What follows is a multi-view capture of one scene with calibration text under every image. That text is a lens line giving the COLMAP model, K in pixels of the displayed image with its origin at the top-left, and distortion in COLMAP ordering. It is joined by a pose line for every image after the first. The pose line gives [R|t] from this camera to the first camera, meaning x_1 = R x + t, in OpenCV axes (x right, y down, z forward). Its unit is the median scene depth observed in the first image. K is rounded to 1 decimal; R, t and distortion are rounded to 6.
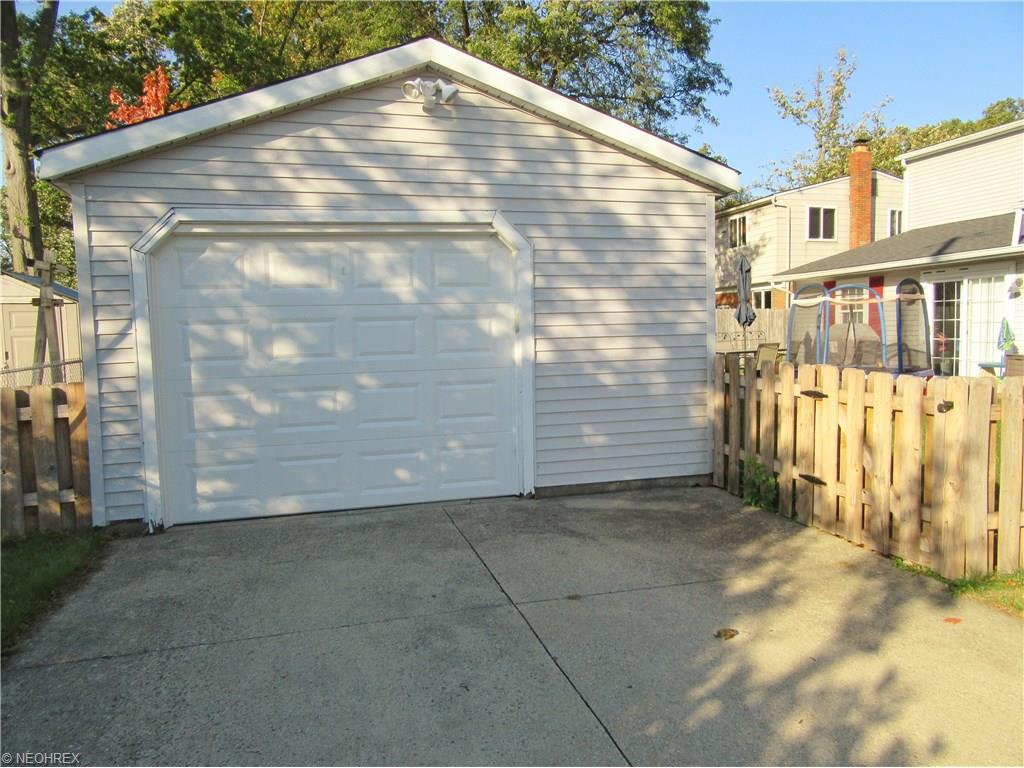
lens RADIAL K [[761.5, 0, 517.0], [0, 761.5, 386.6], [0, 0, 1]] dist [-0.005881, 0.002403]
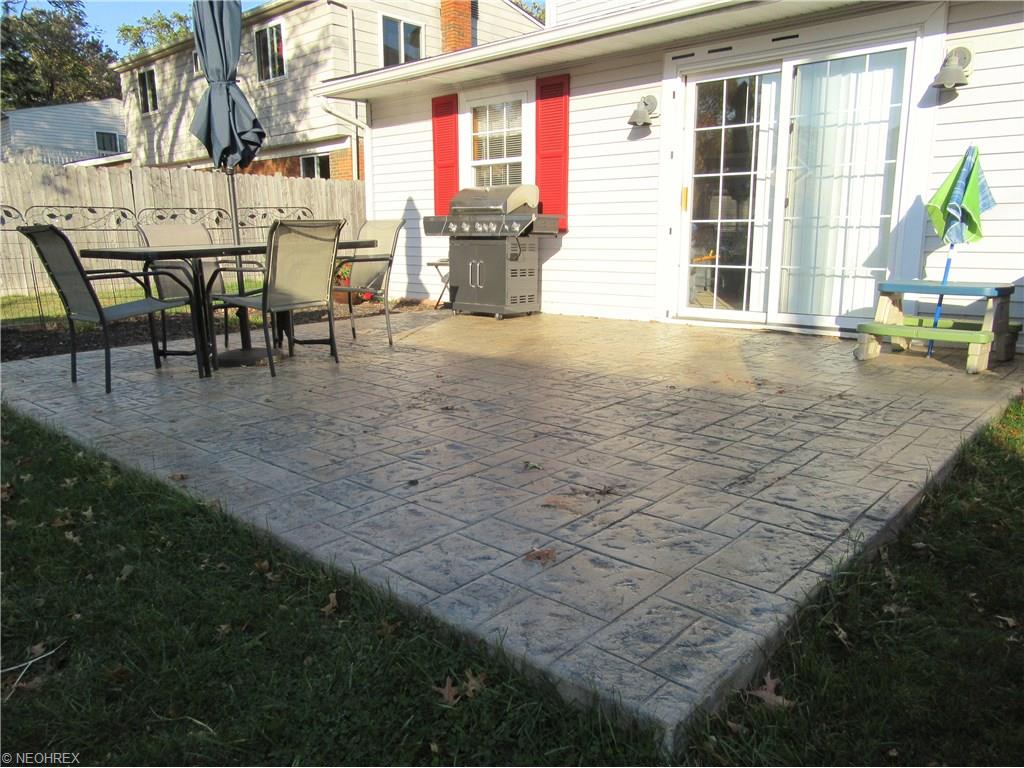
lens RADIAL K [[761.5, 0, 514.1], [0, 761.5, 381.2], [0, 0, 1]] dist [-0.005881, 0.002403]
pose [[0.856560, -0.084167, 0.509137, 0.209744], [0.023042, 0.991864, 0.125201, -0.025487], [-0.515532, -0.095511, 0.851531, 0.600631]]
